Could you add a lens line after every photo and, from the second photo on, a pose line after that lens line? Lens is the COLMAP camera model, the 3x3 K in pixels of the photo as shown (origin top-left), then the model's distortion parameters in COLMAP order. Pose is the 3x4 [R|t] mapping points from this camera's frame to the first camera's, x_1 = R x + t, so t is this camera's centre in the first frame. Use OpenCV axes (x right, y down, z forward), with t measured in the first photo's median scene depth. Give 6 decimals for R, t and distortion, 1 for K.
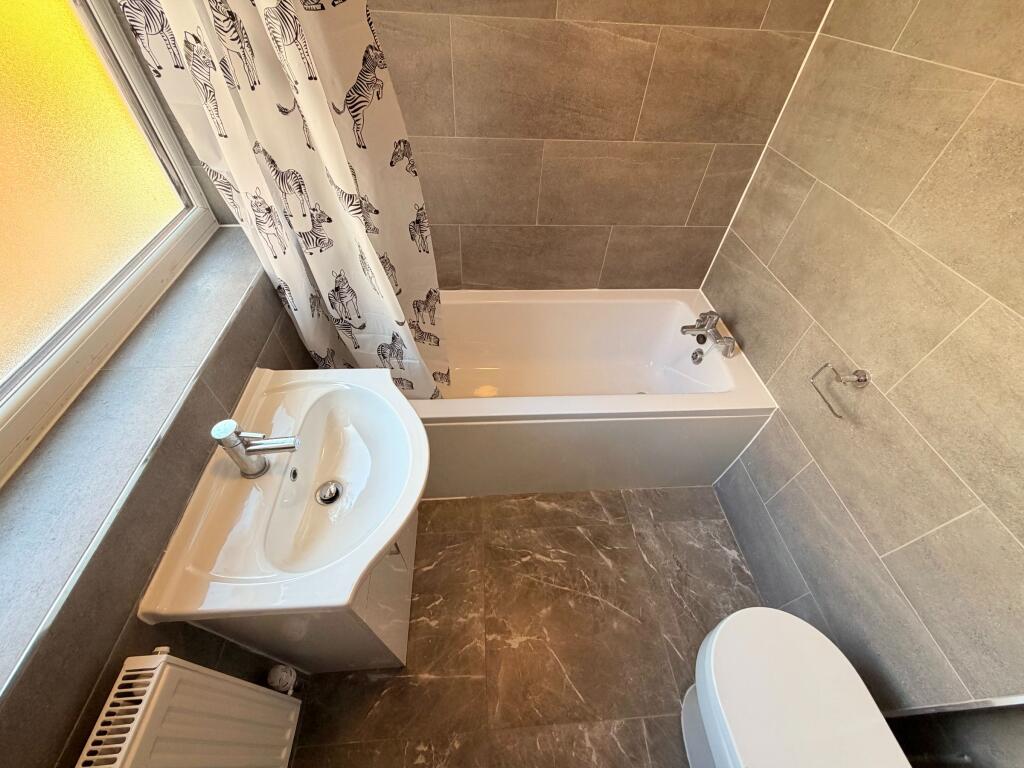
lens RADIAL K [[407.4, 0, 508.5], [0, 407.4, 381.9], [0, 0, 1]] dist [0.001678, 0.000710]
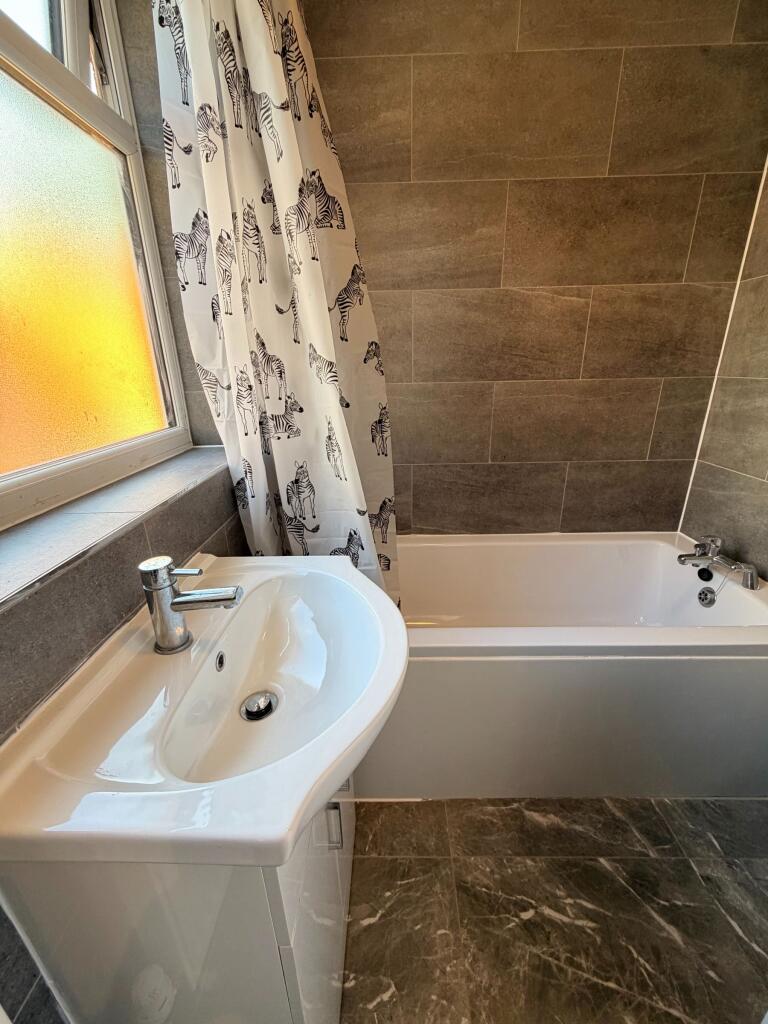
lens RADIAL K [[407.4, 0, 385.9], [0, 407.4, 511.3], [0, 0, 1]] dist [0.001678, 0.000710]
pose [[0.994950, -0.030013, -0.095776, -0.099637], [-0.017976, 0.885531, -0.464232, 0.204185], [0.098746, 0.463609, 0.880520, 0.174990]]
